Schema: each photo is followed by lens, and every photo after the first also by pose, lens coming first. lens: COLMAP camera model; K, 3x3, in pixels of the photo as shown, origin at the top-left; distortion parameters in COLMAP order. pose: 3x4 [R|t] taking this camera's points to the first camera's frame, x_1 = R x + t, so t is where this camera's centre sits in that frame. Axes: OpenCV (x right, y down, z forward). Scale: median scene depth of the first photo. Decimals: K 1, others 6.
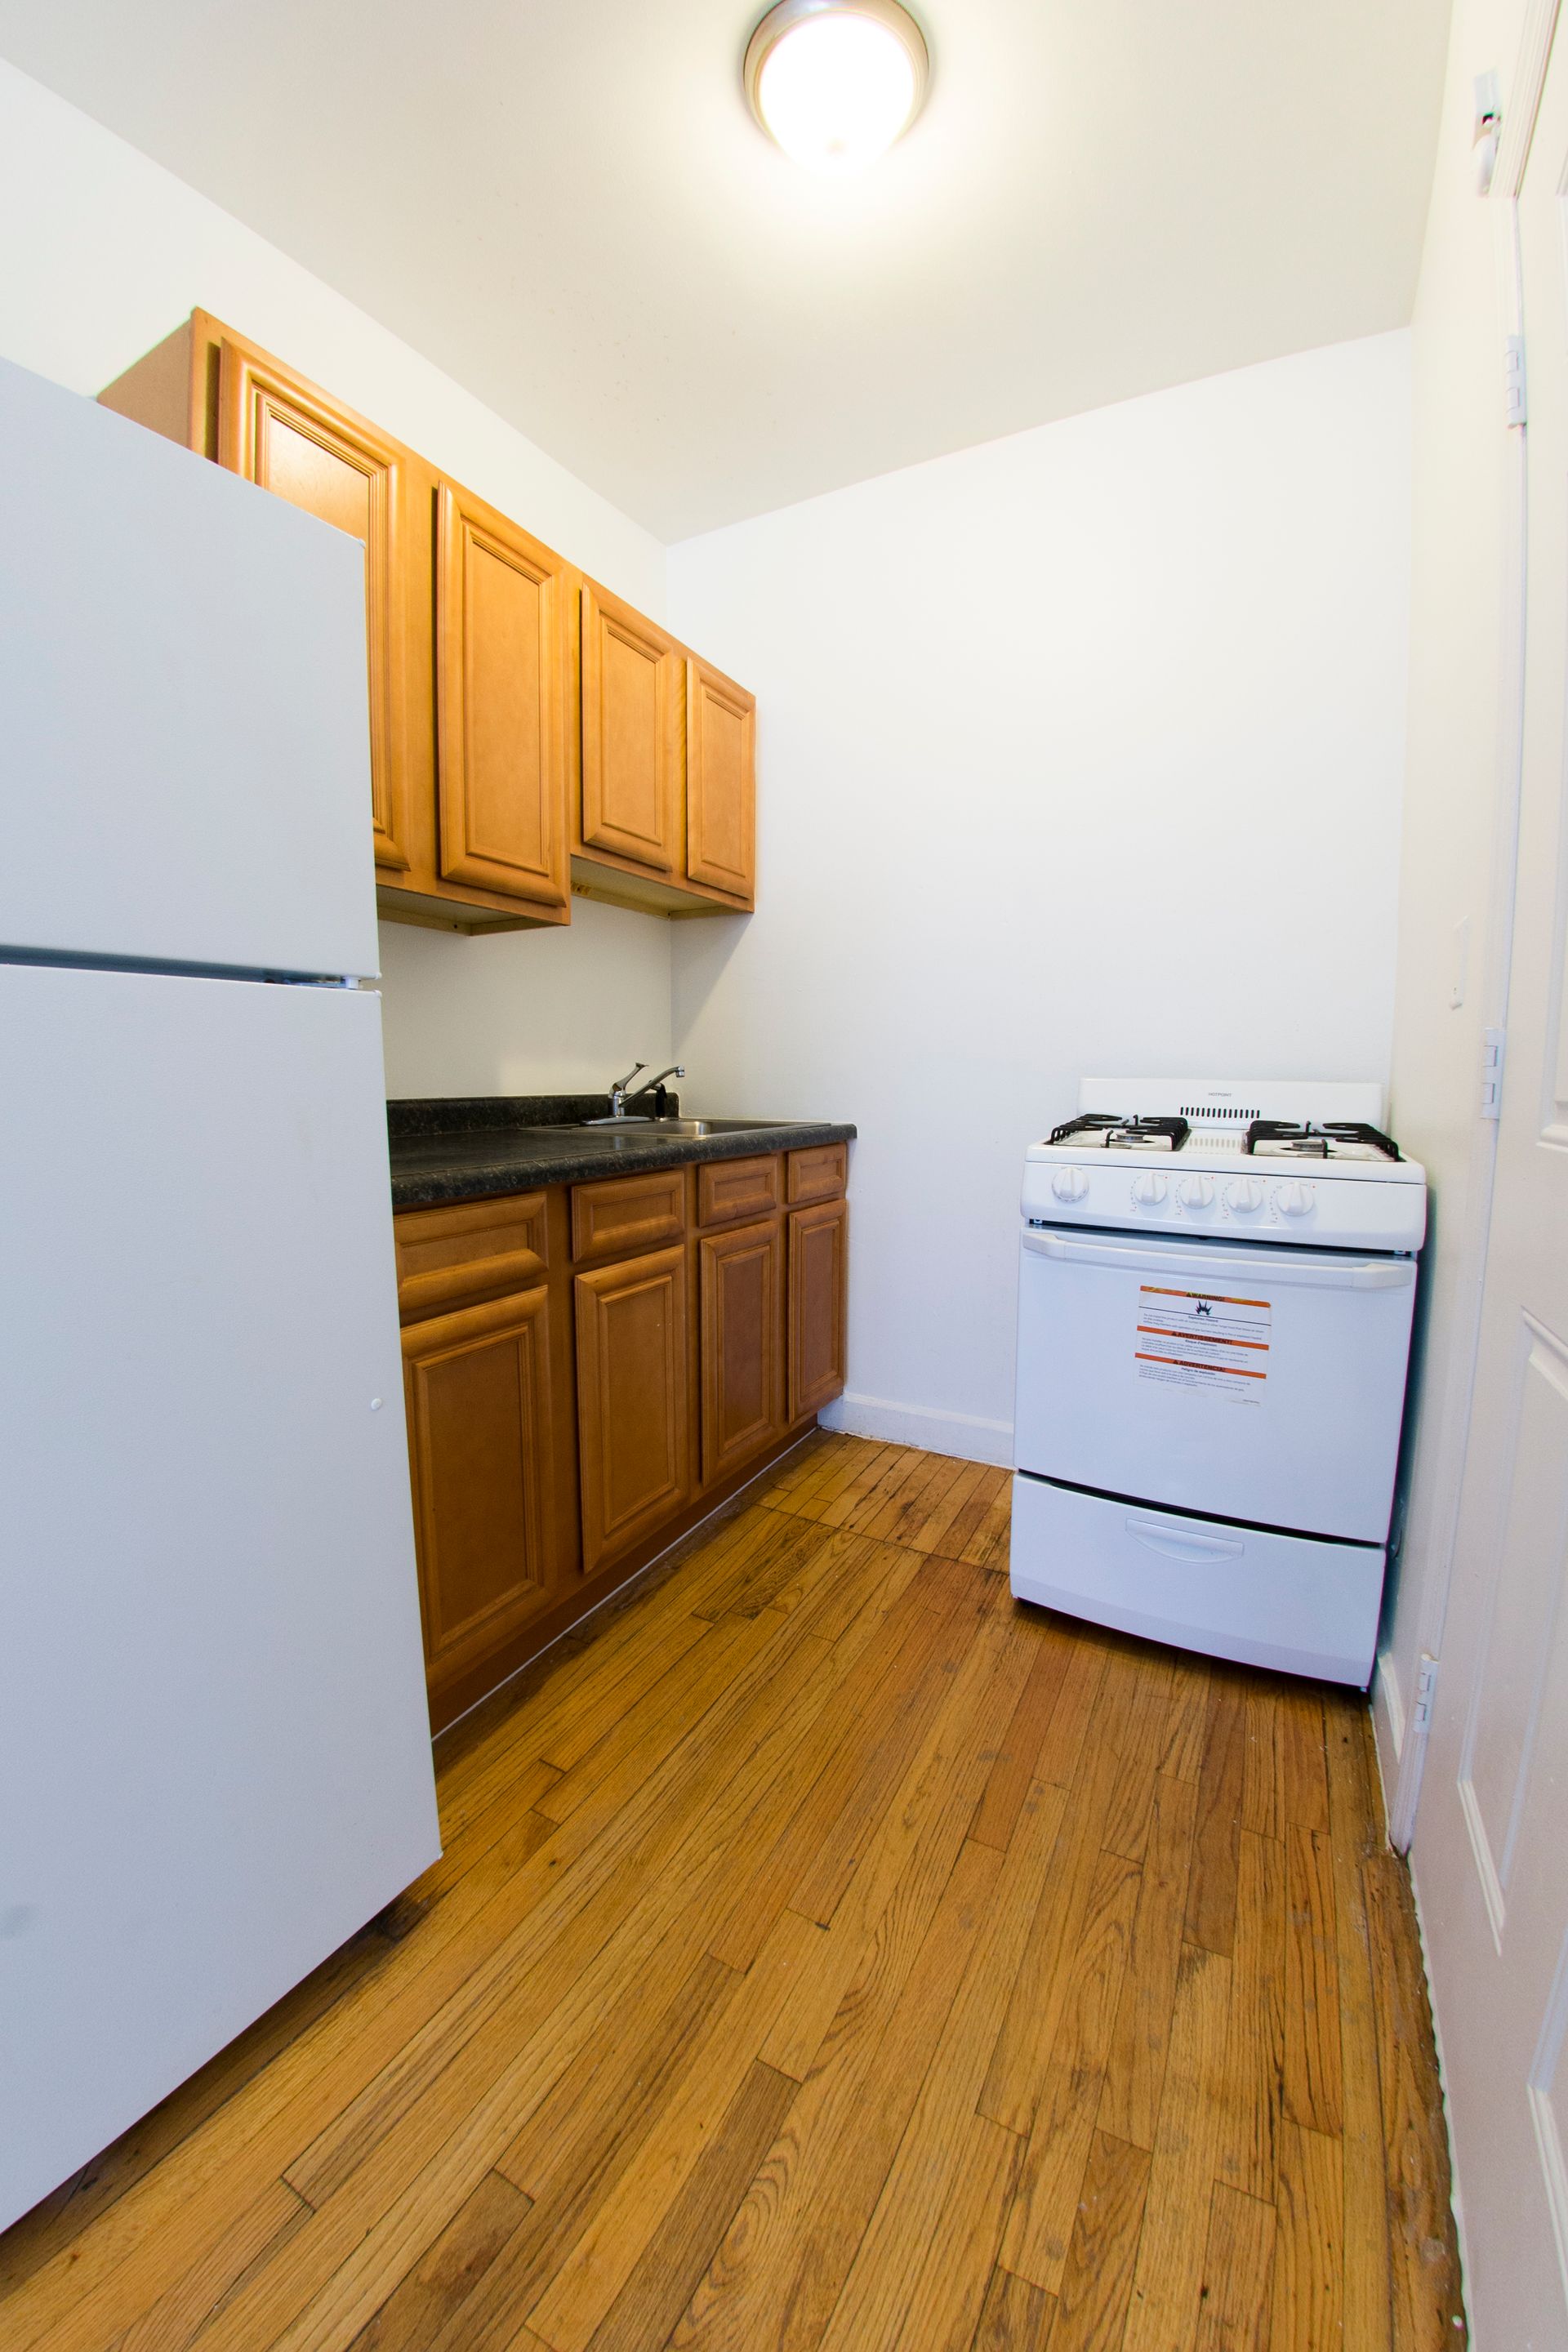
lens RADIAL K [[865.0, 0, 809.6], [0, 865.0, 1162.4], [0, 0, 1]] dist [-0.039038, -0.003901]
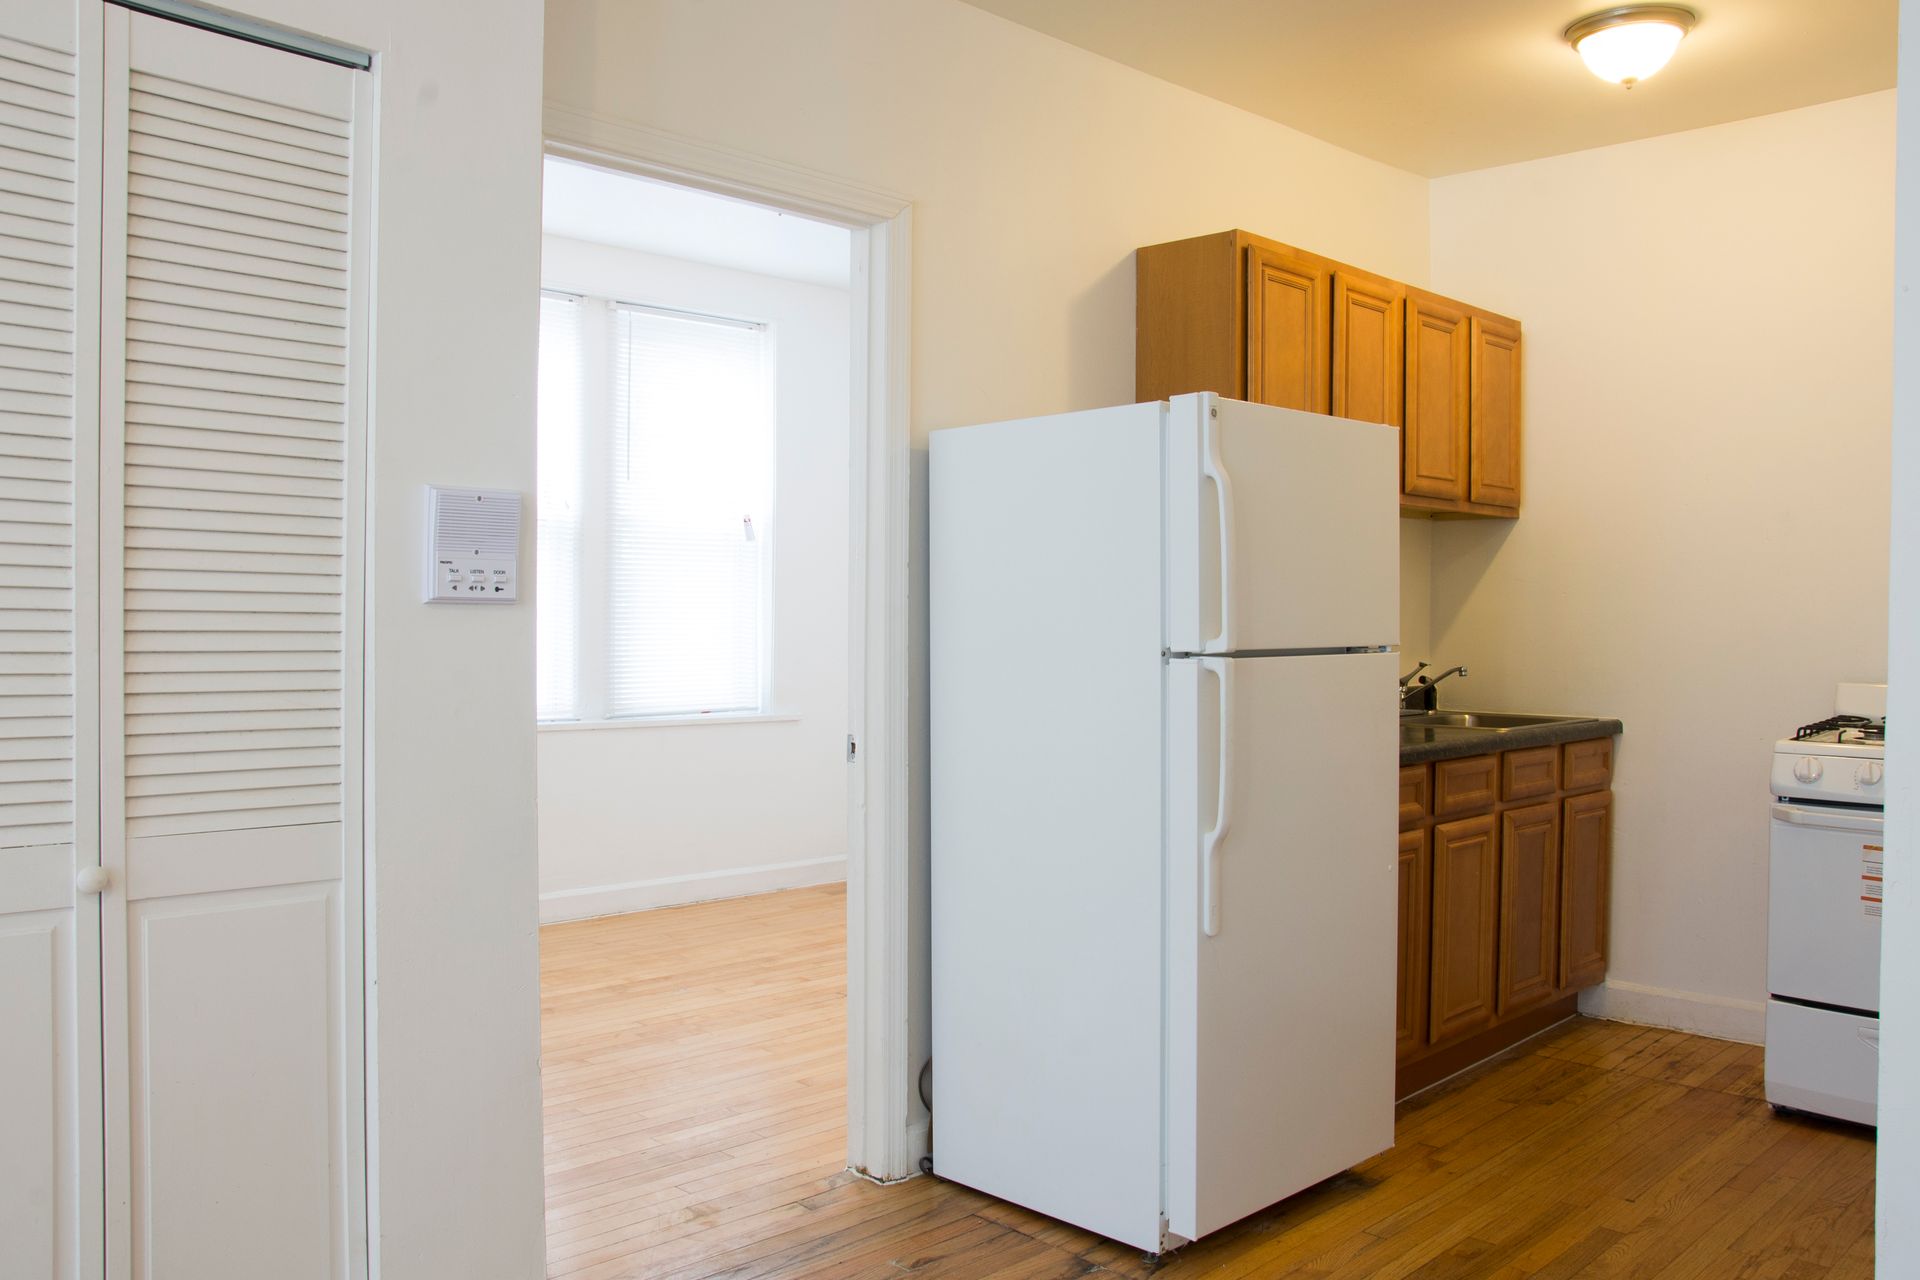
lens RADIAL K [[1573.7, 0, 965.3], [0, 1573.7, 646.2], [0, 0, 1]] dist [-0.147275, 0.150784]
pose [[0.955047, 0.007194, -0.296367, -0.197959], [-0.031207, 0.996591, -0.076372, 0.043966], [0.294807, 0.082188, 0.952016, -1.317391]]
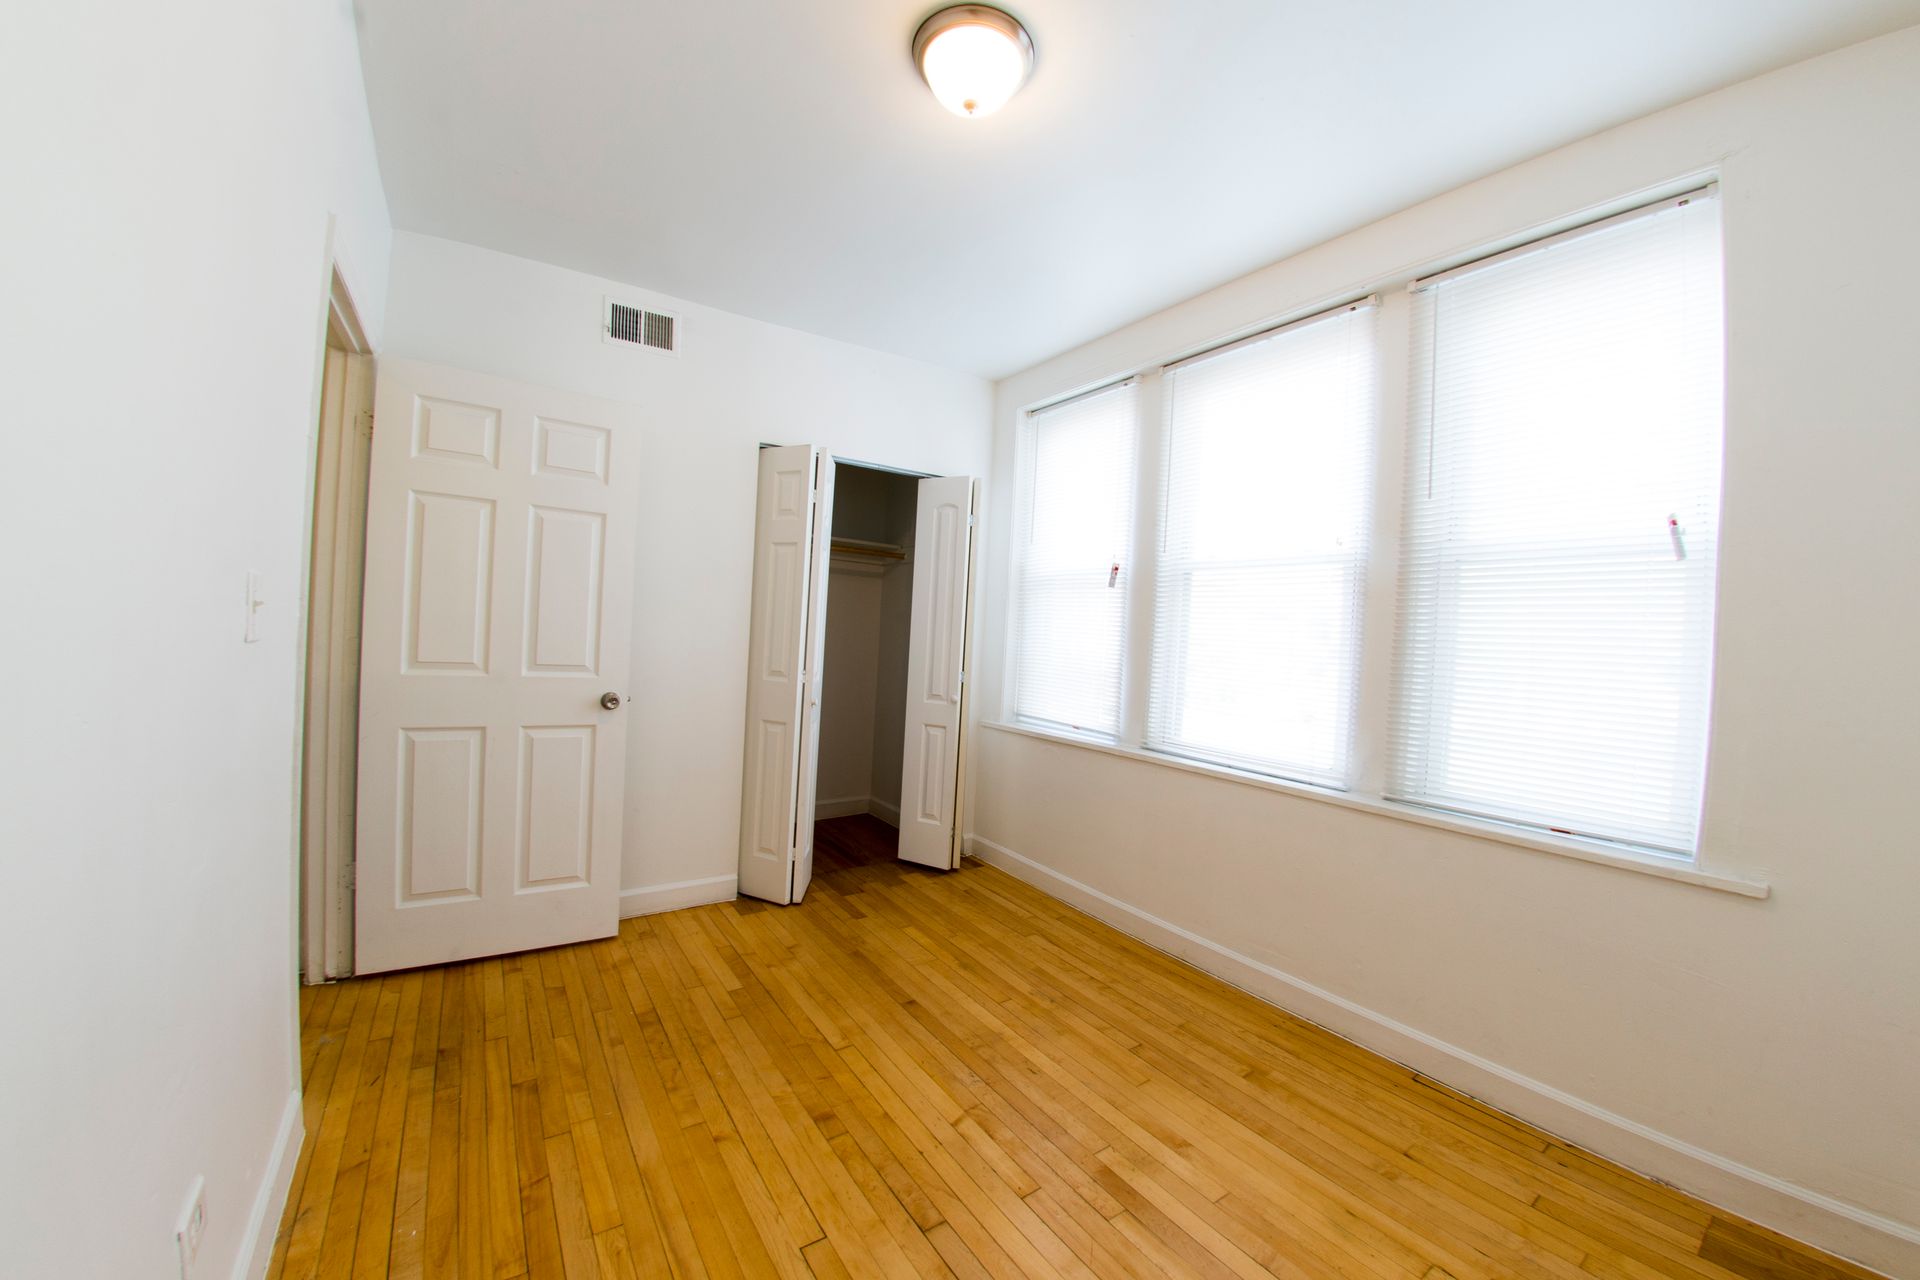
lens RADIAL K [[711.9, 0, 966.4], [0, 711.9, 650.1], [0, 0, 1]] dist [-0.012537, -0.012485]
pose [[-0.461682, -0.015394, -0.886912, -0.481036], [-0.141815, 0.988270, 0.056668, -0.243595], [0.875636, 0.151940, -0.458450, 1.433254]]
